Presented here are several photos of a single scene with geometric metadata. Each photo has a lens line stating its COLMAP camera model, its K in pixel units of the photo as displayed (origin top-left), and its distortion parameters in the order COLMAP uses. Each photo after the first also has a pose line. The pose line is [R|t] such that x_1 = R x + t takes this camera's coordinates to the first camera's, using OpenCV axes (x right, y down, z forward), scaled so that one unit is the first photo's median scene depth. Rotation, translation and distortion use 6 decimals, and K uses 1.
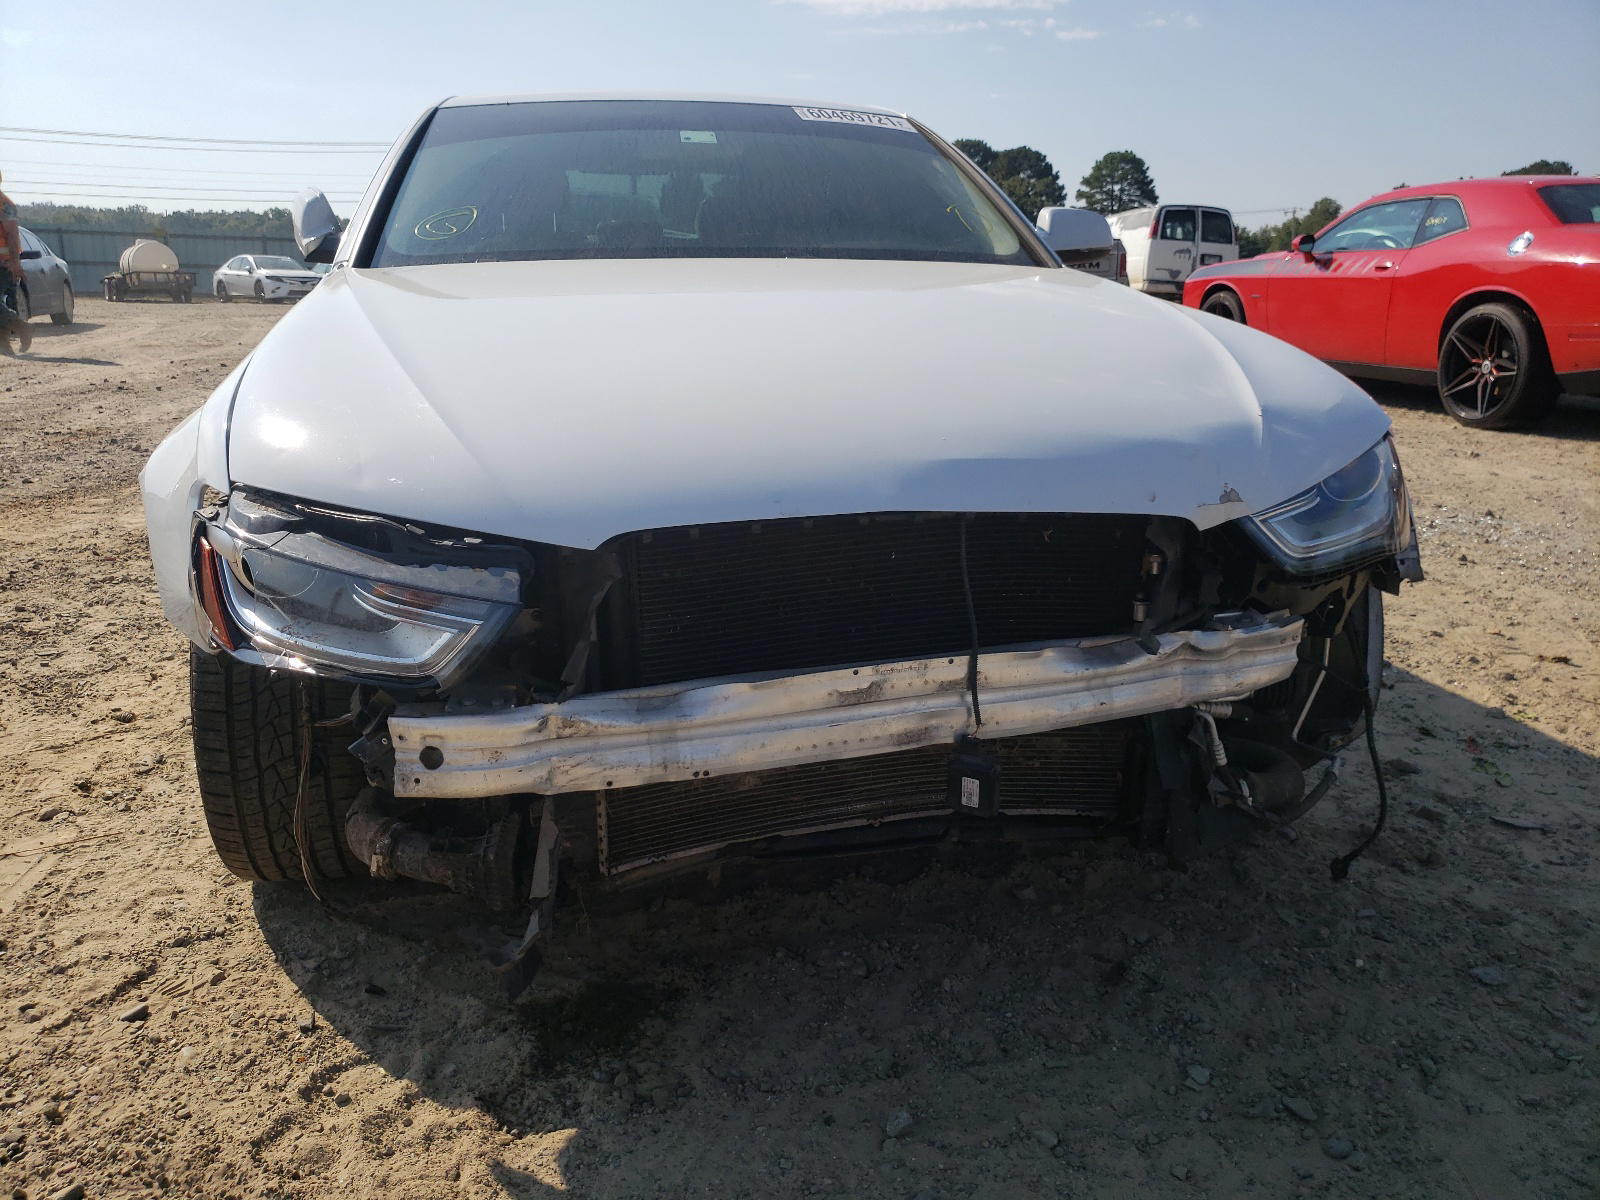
lens RADIAL K [[1213.0, 0, 800.0], [0, 1213.0, 600.0], [0, 0, 1]] dist [0.014702, -0.004747]
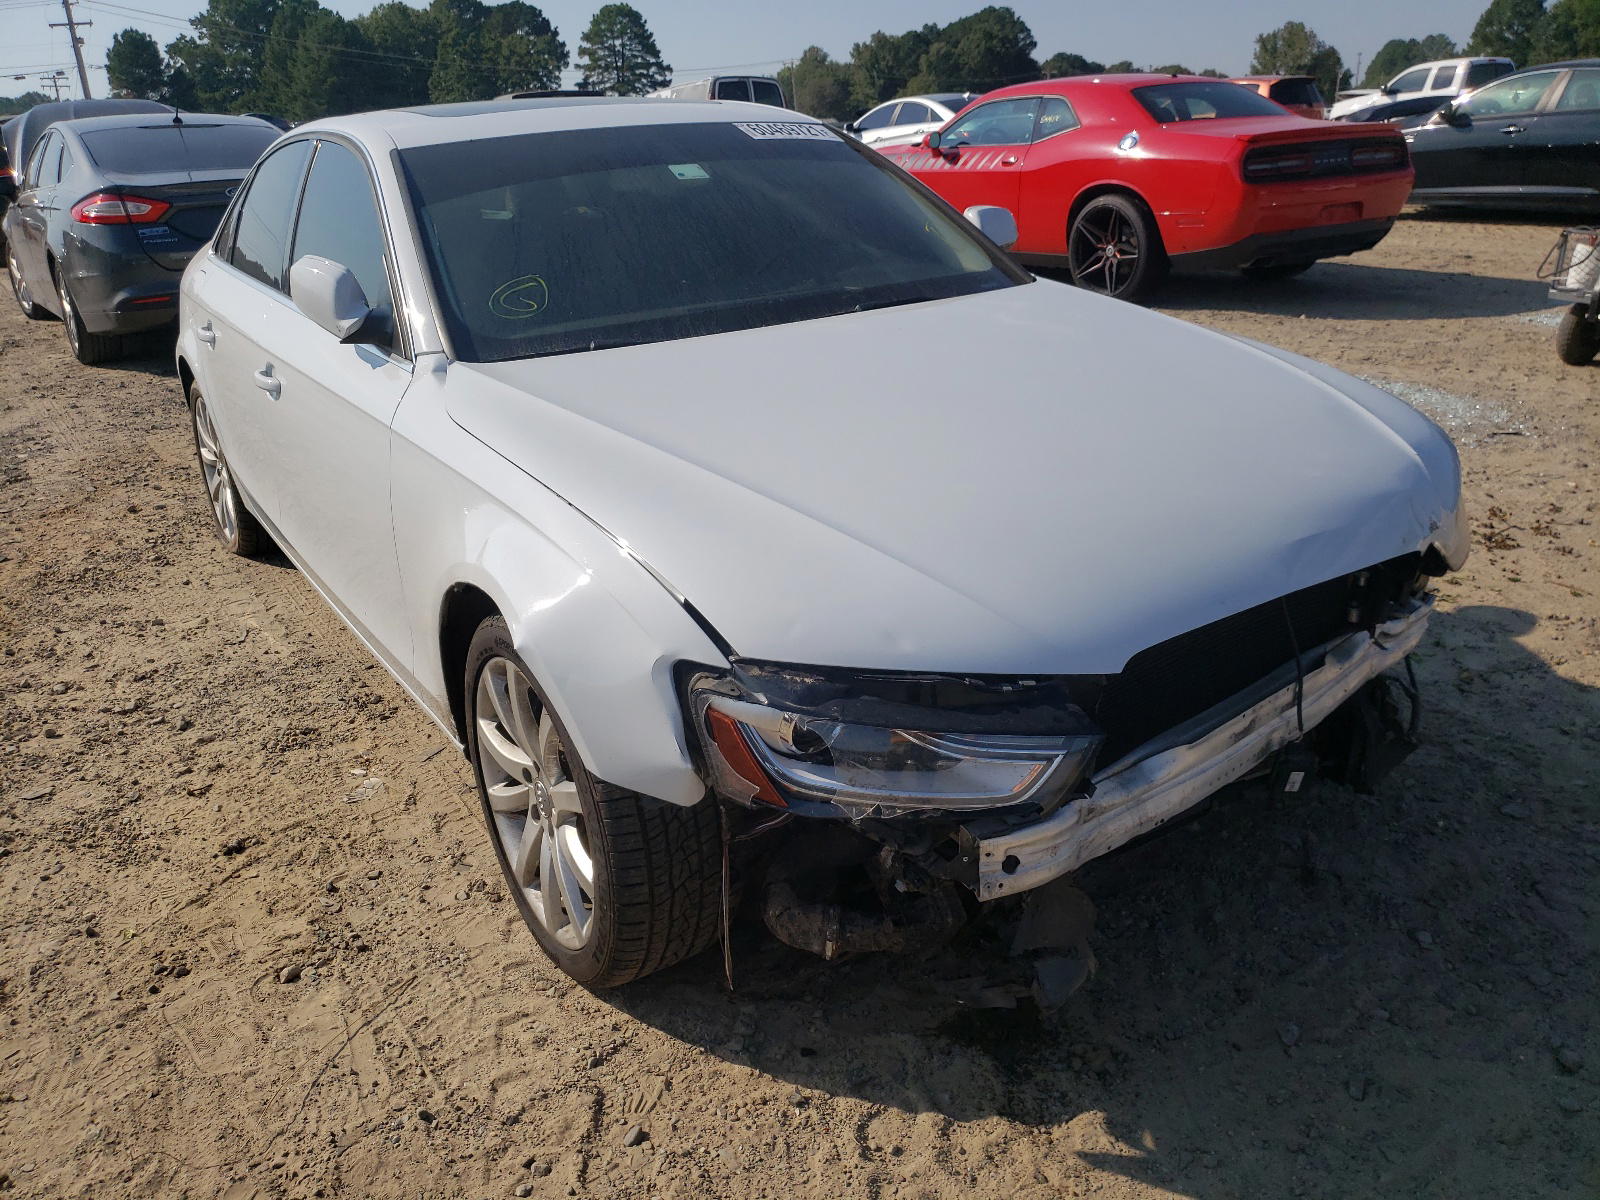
lens RADIAL K [[1200.6, 0, 800.0], [0, 1200.6, 600.0], [0, 0, 1]] dist [0.018461, -0.000253]
pose [[0.931664, -0.173328, 0.319312, -0.644205], [0.139329, 0.982121, 0.126590, -0.237186], [-0.335545, -0.073450, 0.939156, -0.021801]]
